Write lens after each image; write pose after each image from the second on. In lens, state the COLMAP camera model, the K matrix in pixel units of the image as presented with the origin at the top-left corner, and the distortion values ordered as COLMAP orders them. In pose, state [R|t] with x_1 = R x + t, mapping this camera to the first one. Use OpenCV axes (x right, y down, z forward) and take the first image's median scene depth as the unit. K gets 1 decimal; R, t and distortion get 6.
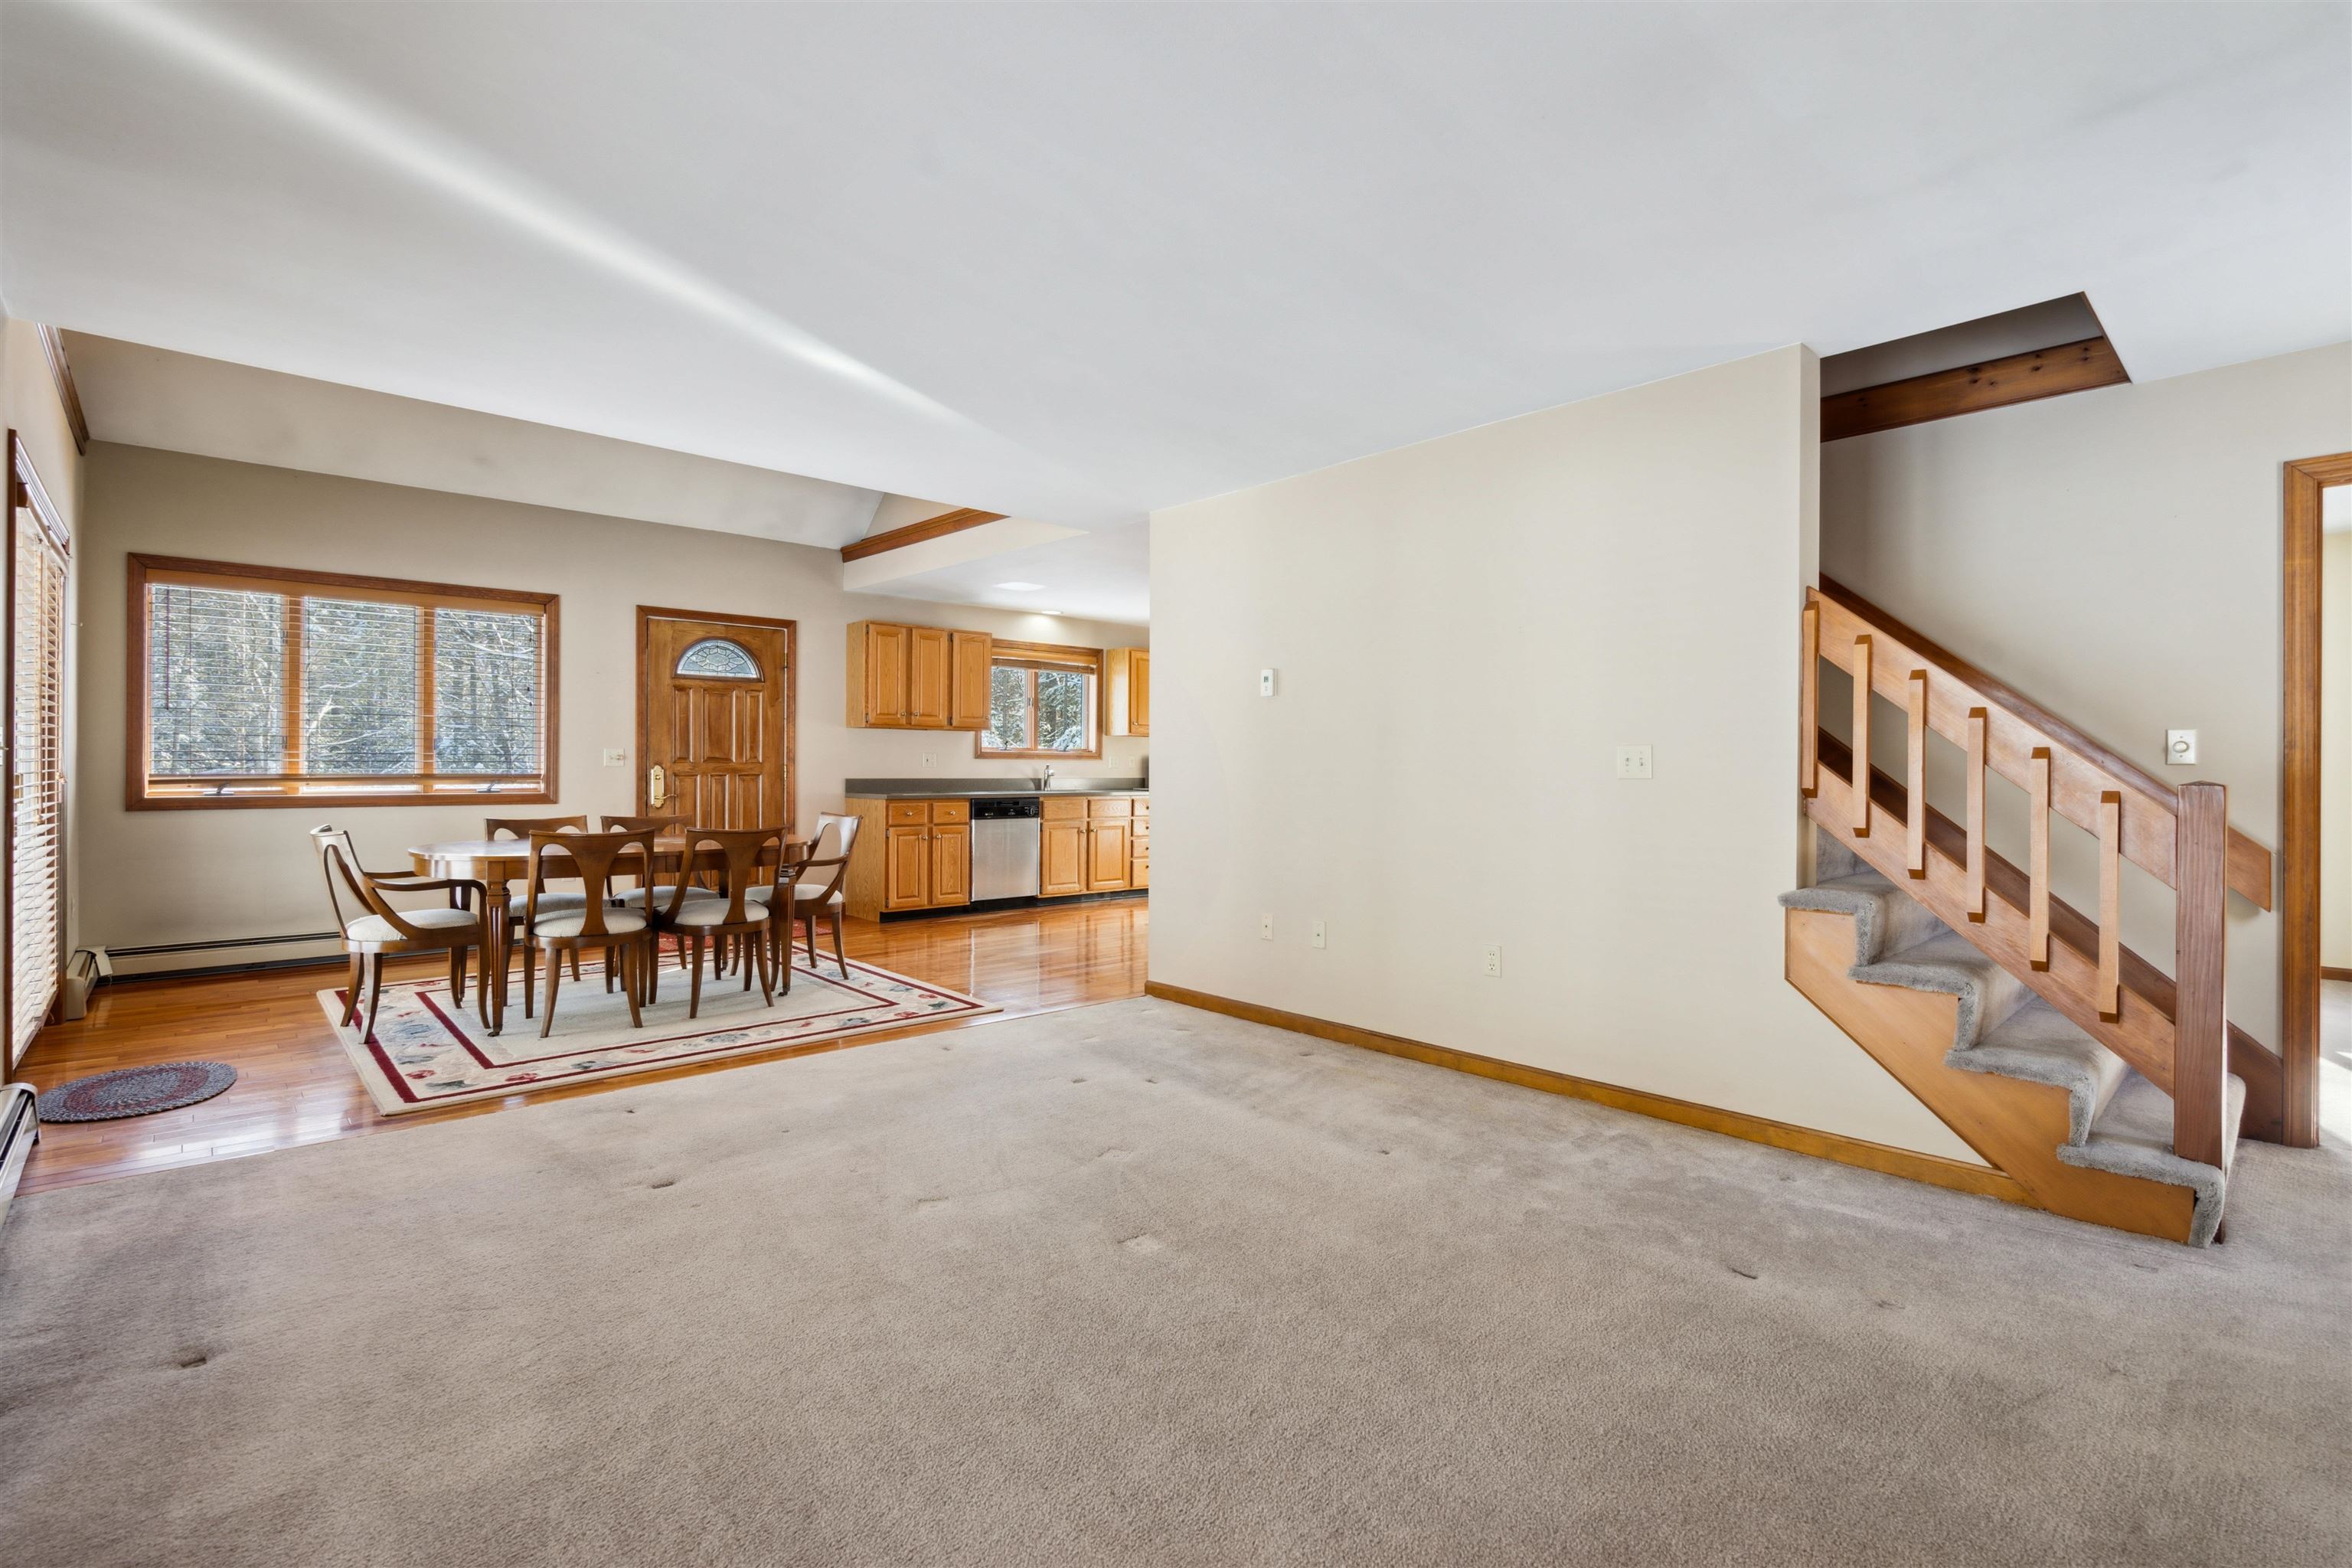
lens RADIAL K [[1093.5, 0, 1176.0], [0, 1093.5, 784.0], [0, 0, 1]] dist [-0.002455, 0.000010]
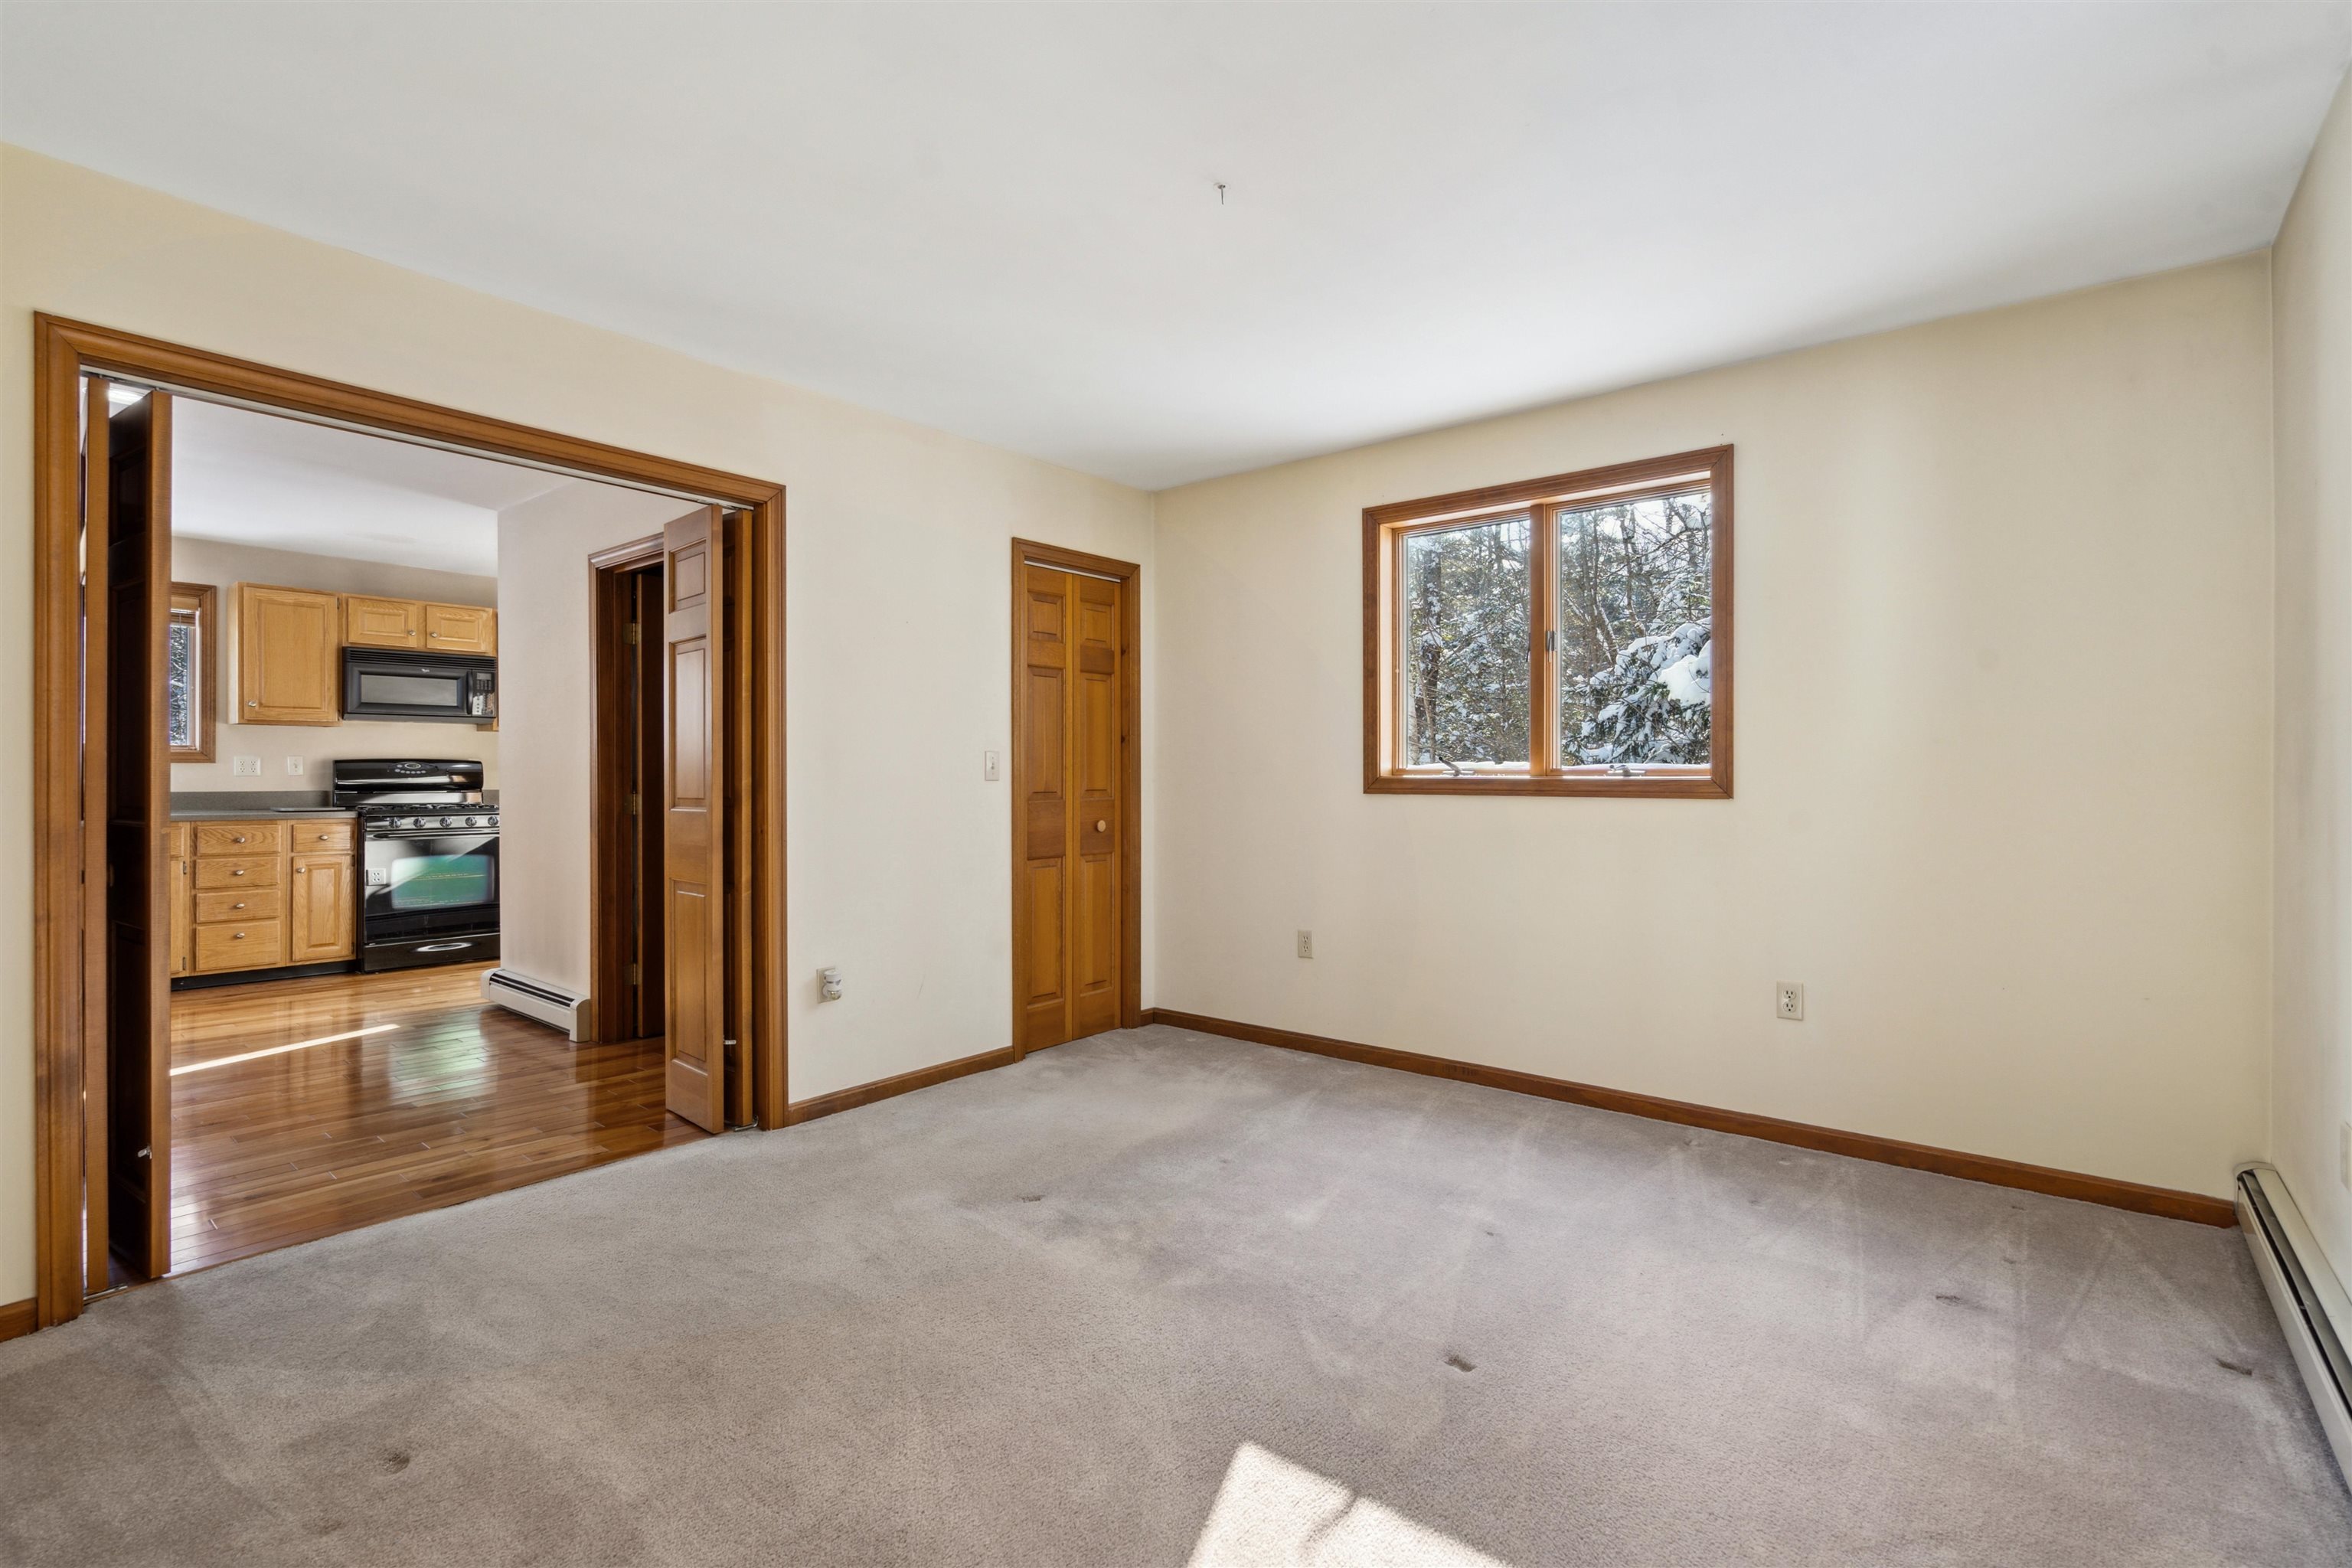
lens RADIAL K [[1067.0, 0, 1169.4], [0, 1067.0, 793.2], [0, 0, 1]] dist [-0.002492, 0.000409]
pose [[0.990892, -0.008347, 0.134403, 0.479859], [0.008925, 0.999953, -0.003697, 0.002265], [-0.134366, 0.004862, 0.990920, 0.400265]]
